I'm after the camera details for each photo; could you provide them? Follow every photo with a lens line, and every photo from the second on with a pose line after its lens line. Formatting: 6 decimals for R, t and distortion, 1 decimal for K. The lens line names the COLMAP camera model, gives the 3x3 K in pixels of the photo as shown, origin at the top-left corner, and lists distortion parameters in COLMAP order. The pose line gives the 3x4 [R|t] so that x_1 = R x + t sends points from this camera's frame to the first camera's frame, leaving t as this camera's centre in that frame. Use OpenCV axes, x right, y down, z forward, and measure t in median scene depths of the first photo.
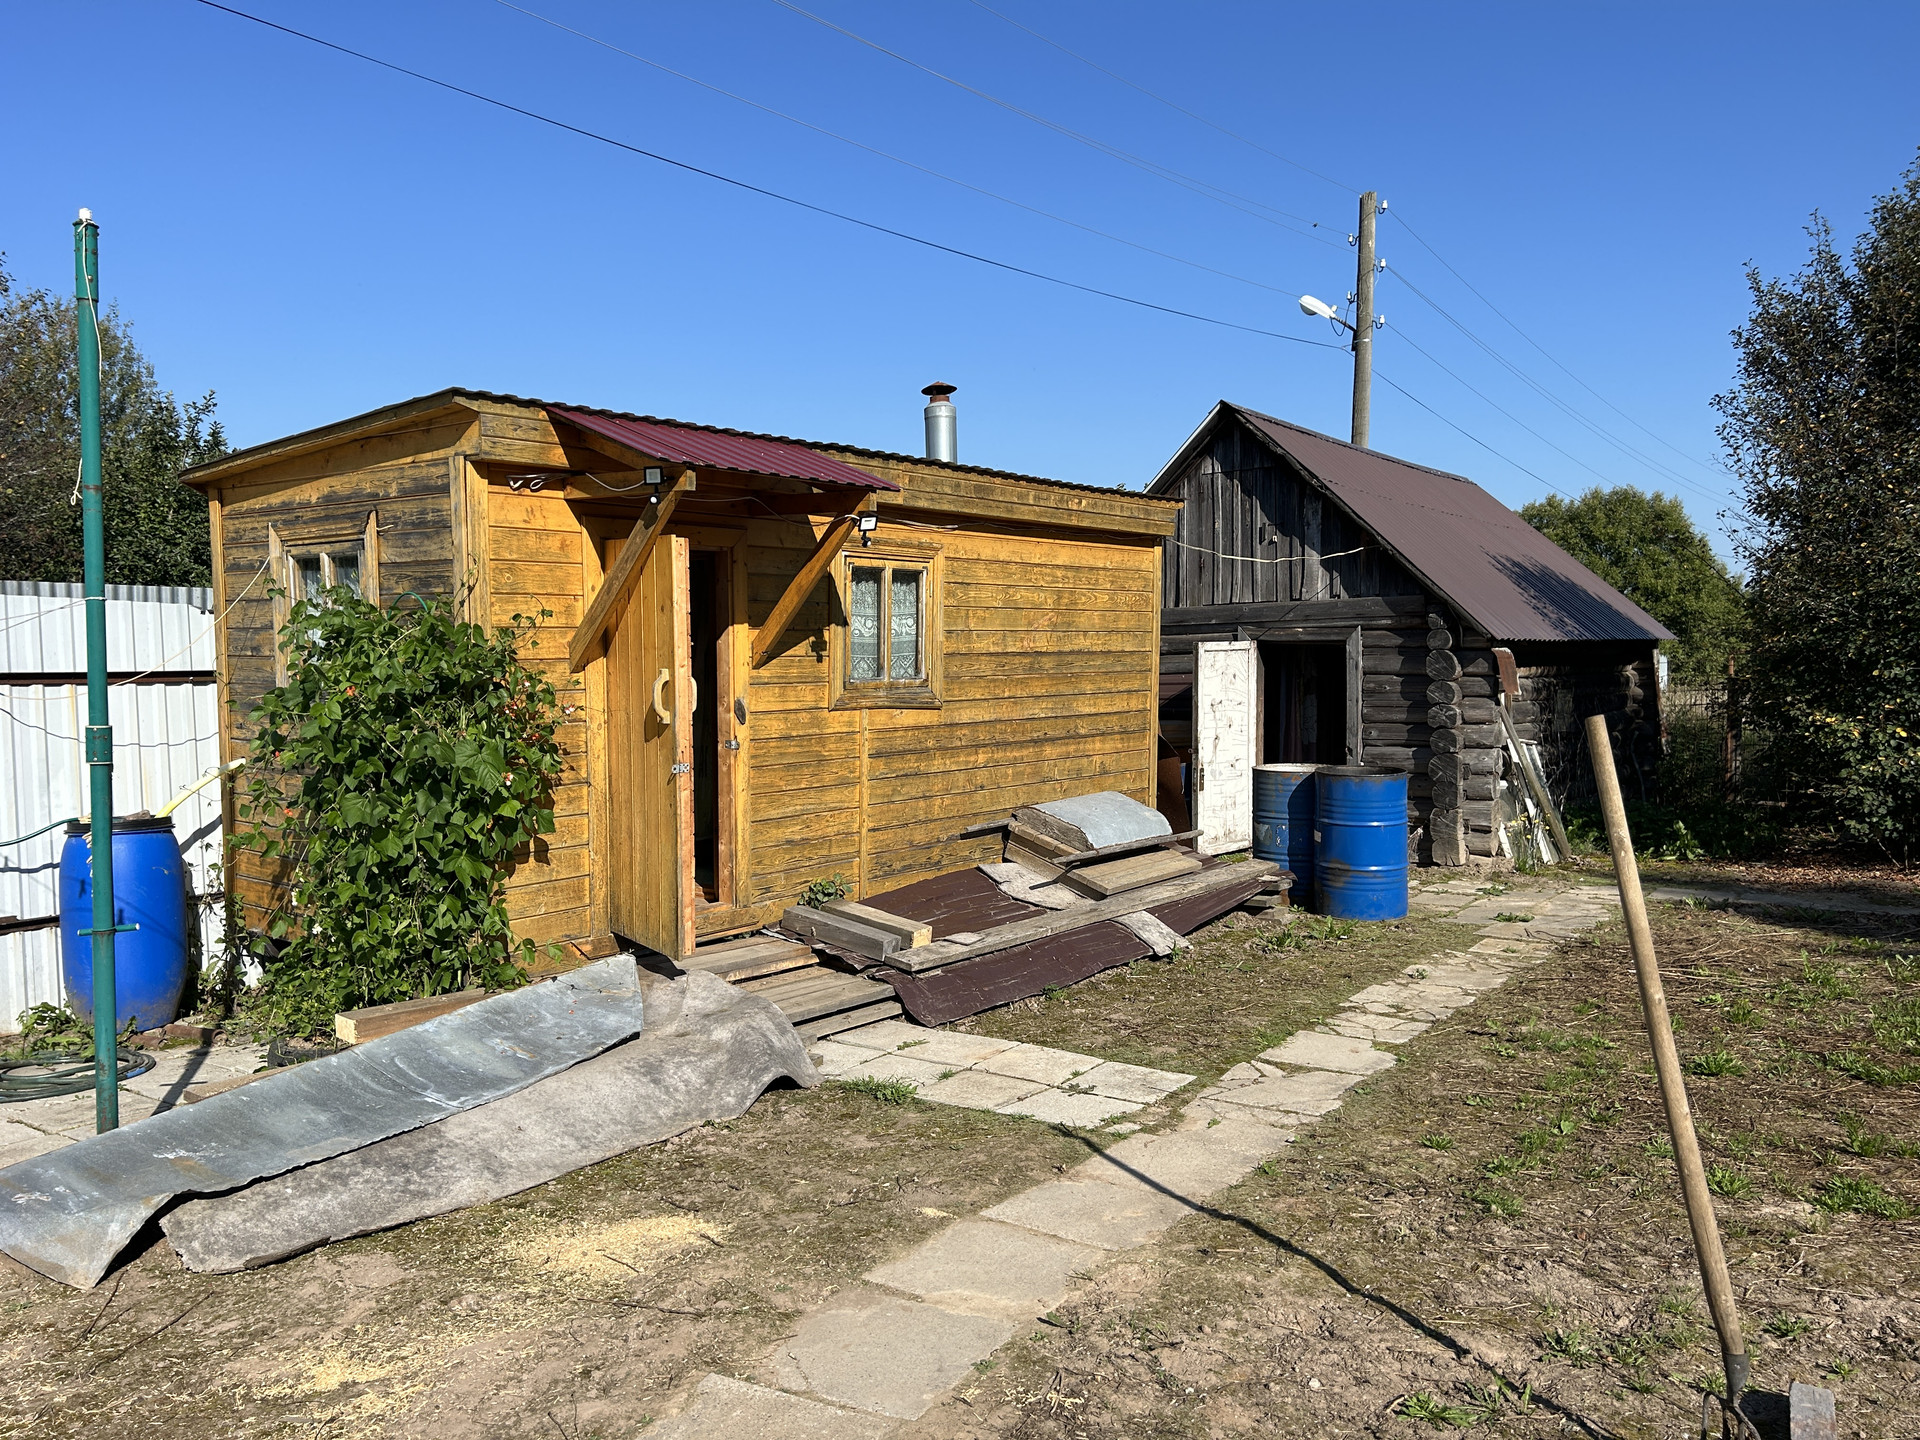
lens RADIAL K [[1451.7, 0, 946.0], [0, 1451.7, 730.1], [0, 0, 1]] dist [0.049394, -0.037111]
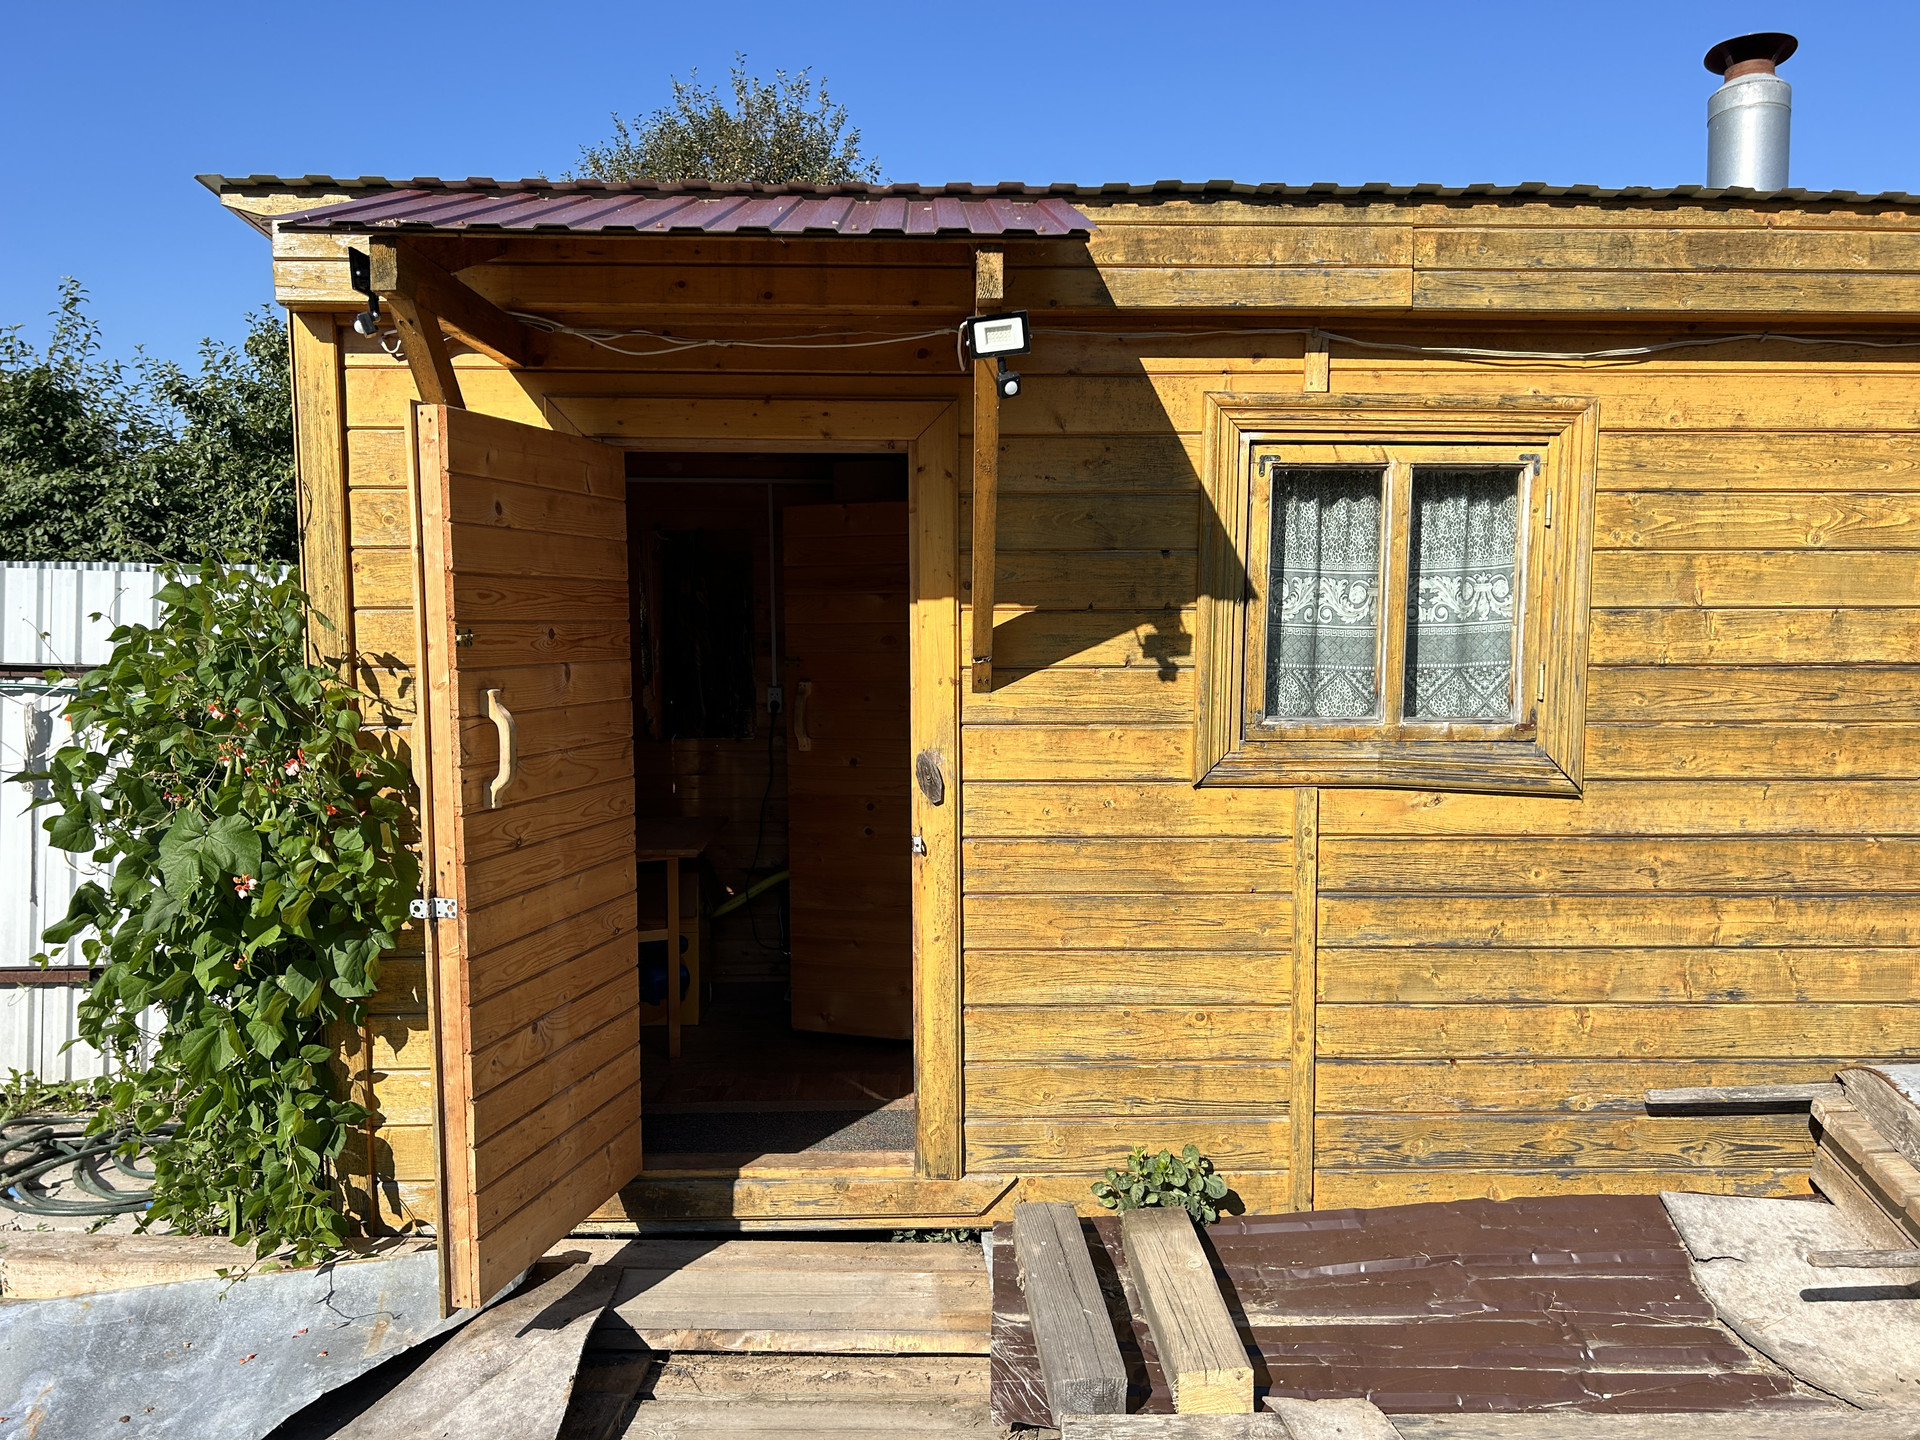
lens RADIAL K [[1451.7, 0, 960.0], [0, 1451.7, 731.5], [0, 0, 1]] dist [0.049394, -0.037111]
pose [[0.648039, 0.048836, -0.760040, 0.205254], [-0.048186, 0.998572, 0.023077, -0.035380], [0.760082, 0.021668, 0.649466, 0.608360]]
